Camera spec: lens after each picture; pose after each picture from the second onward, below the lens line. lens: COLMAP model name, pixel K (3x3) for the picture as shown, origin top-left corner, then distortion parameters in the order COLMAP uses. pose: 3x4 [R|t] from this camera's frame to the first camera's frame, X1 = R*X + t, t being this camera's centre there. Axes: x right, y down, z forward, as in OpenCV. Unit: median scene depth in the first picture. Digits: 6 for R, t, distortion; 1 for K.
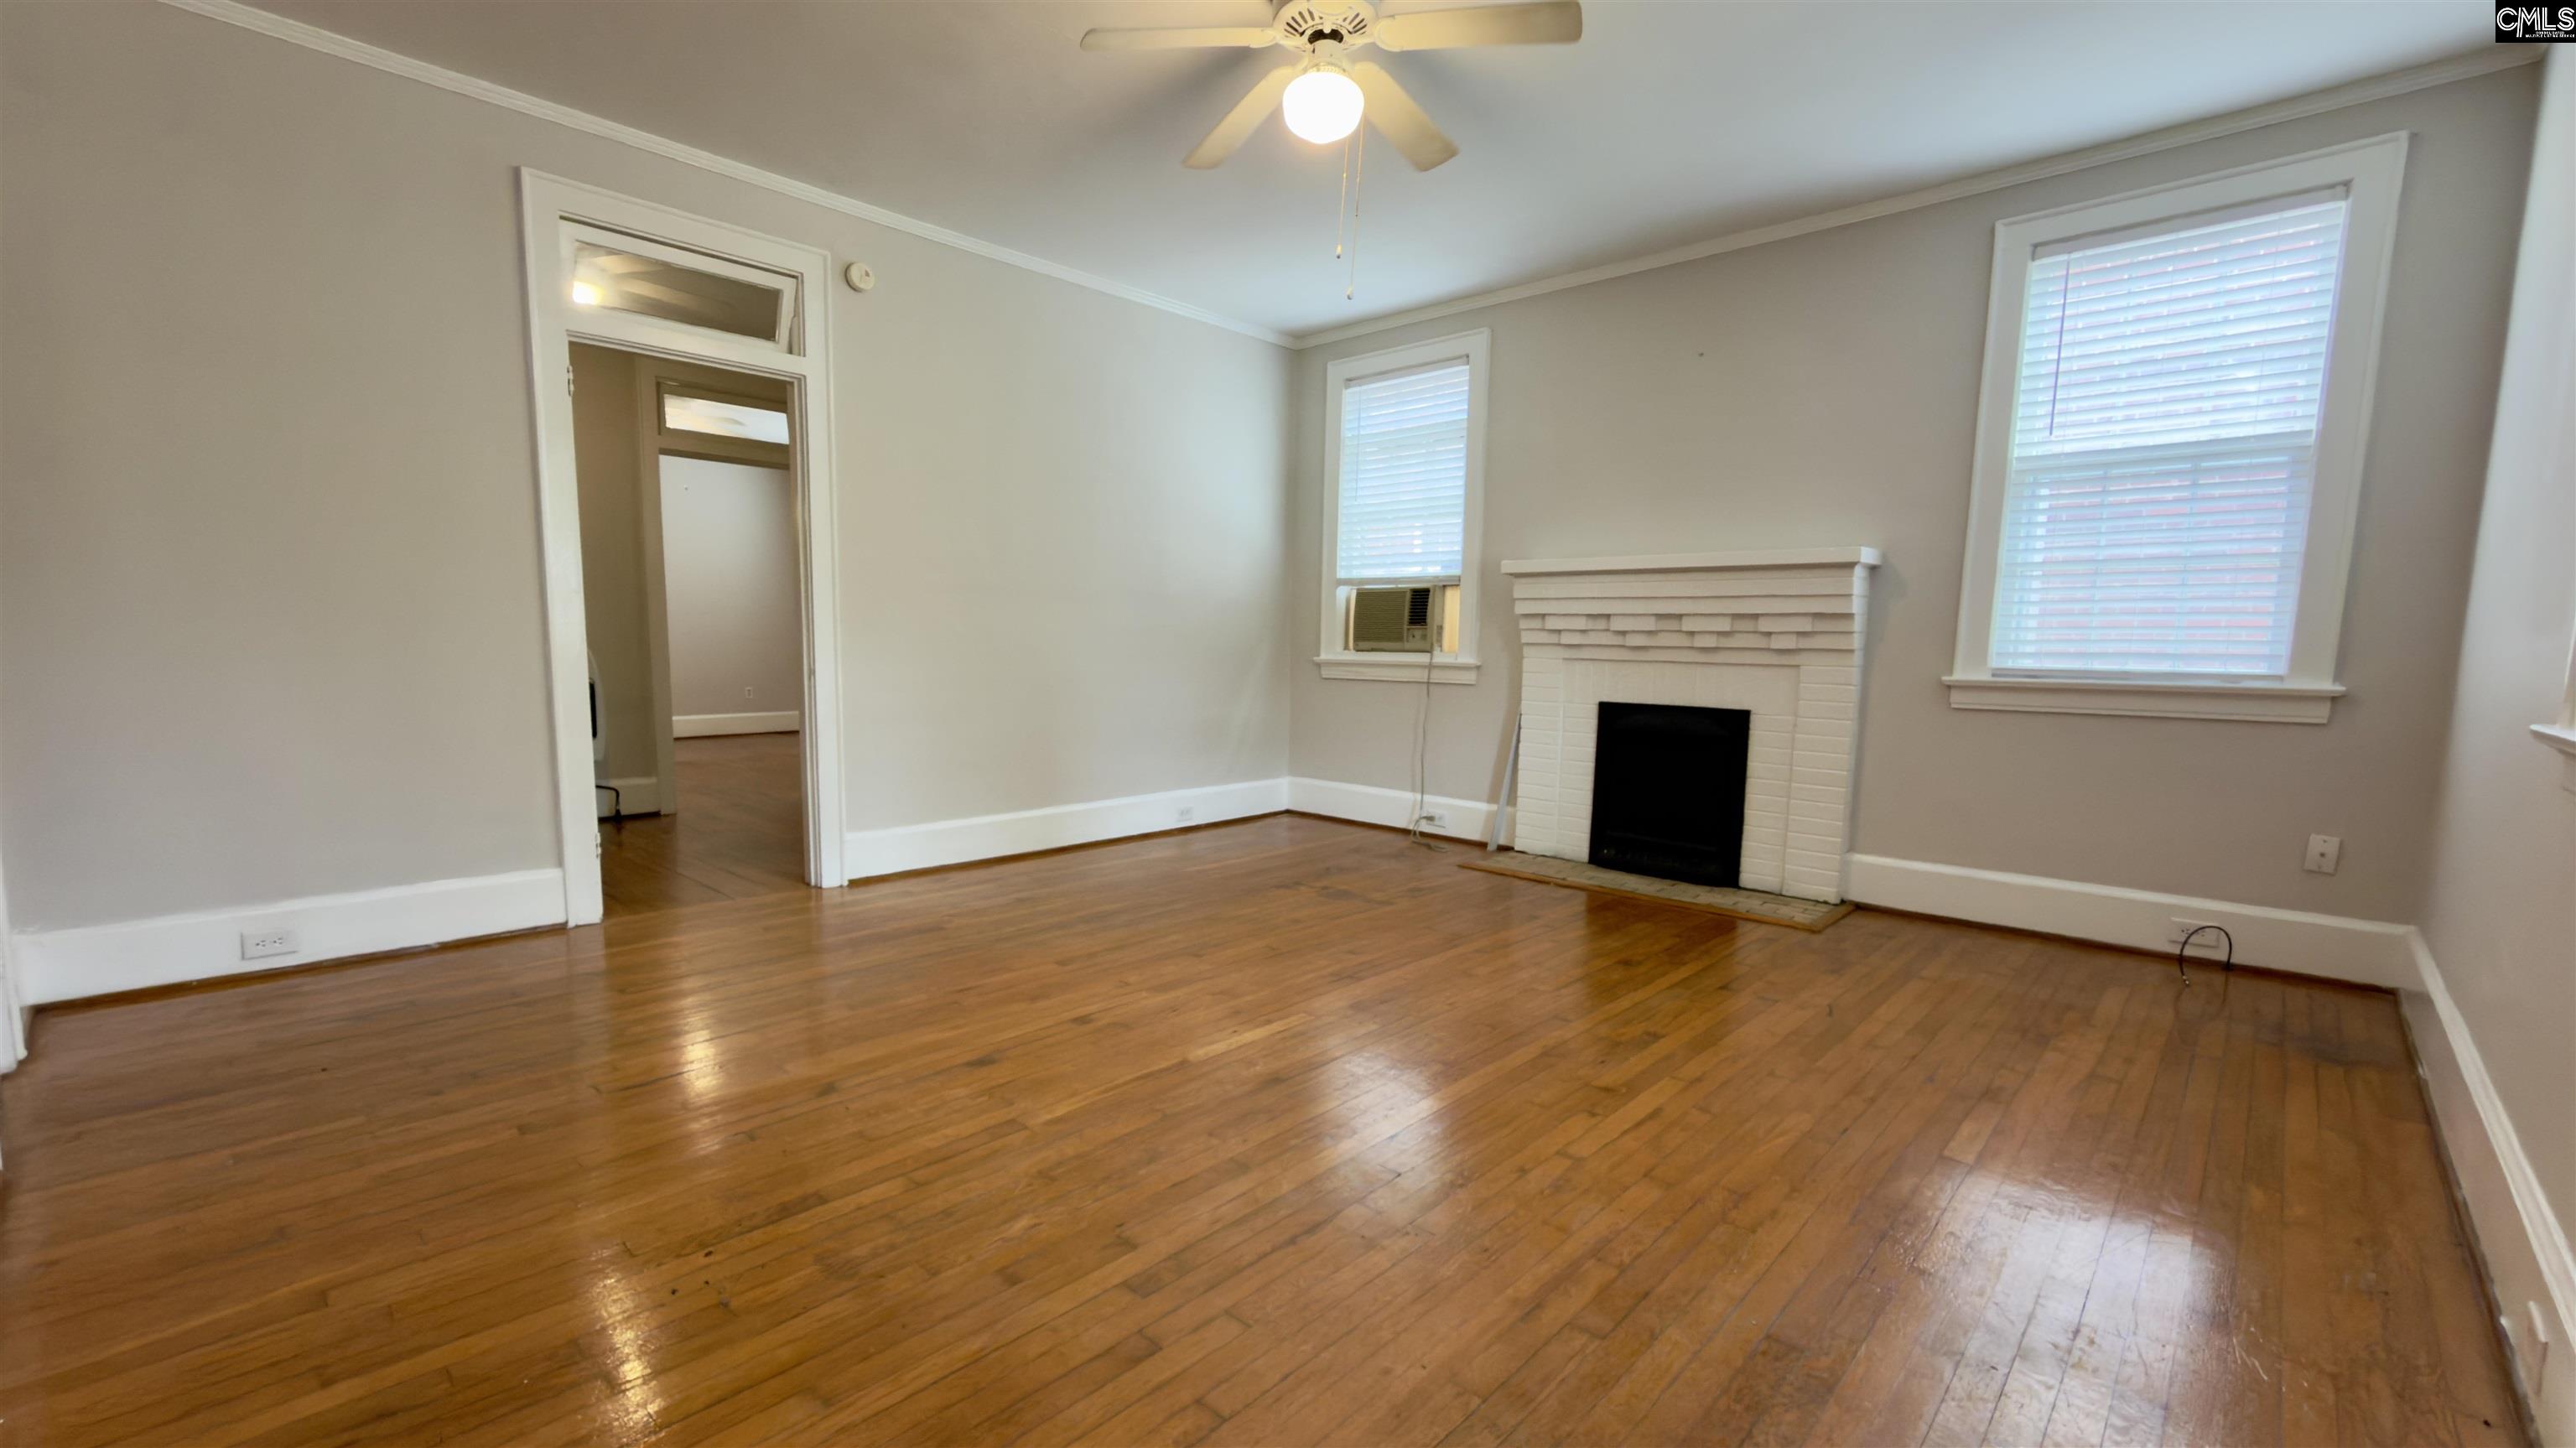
lens RADIAL K [[1050.0, 0, 1245.2], [0, 1050.0, 733.2], [0, 0, 1]] dist [0.000339, 0.000001]
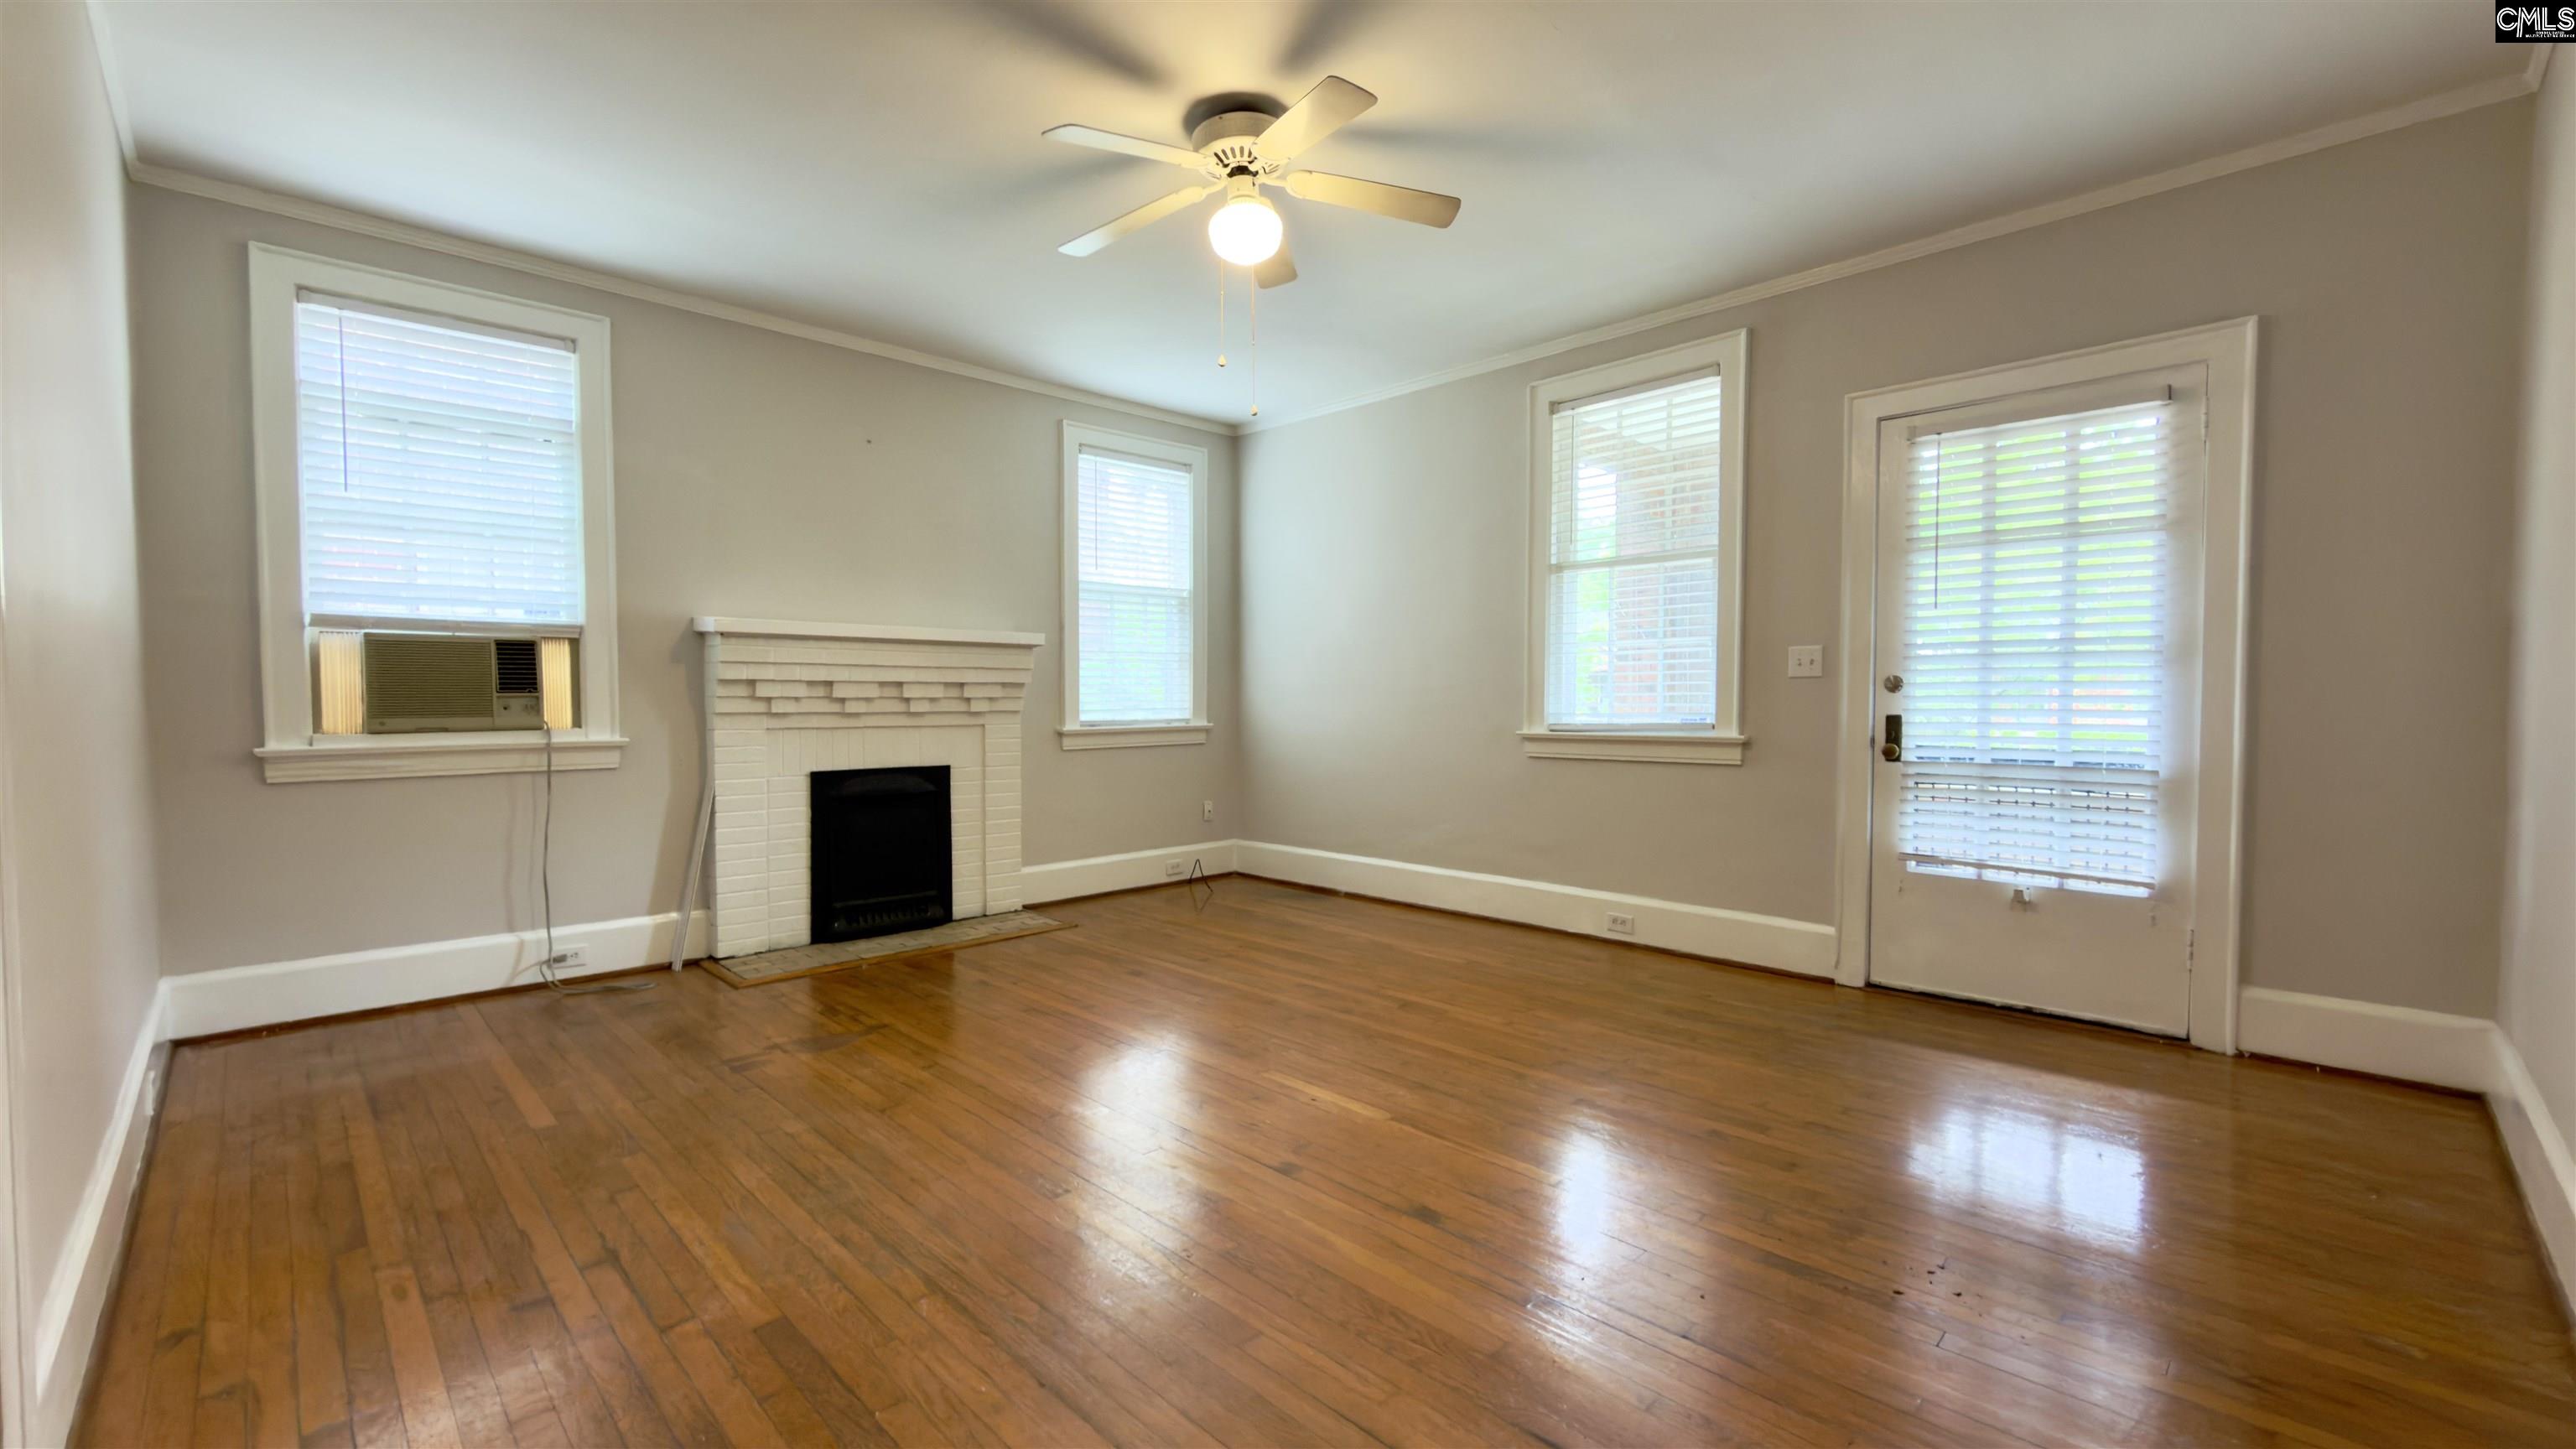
lens RADIAL K [[1050.1, 0, 1245.2], [0, 1050.1, 733.7], [0, 0, 1]] dist [0.000339, 0.000001]
pose [[0.048485, -0.041560, 0.997959, -0.559803], [0.100659, 0.994251, 0.036515, -0.056271], [-0.993739, 0.098683, 0.052389, 0.521446]]
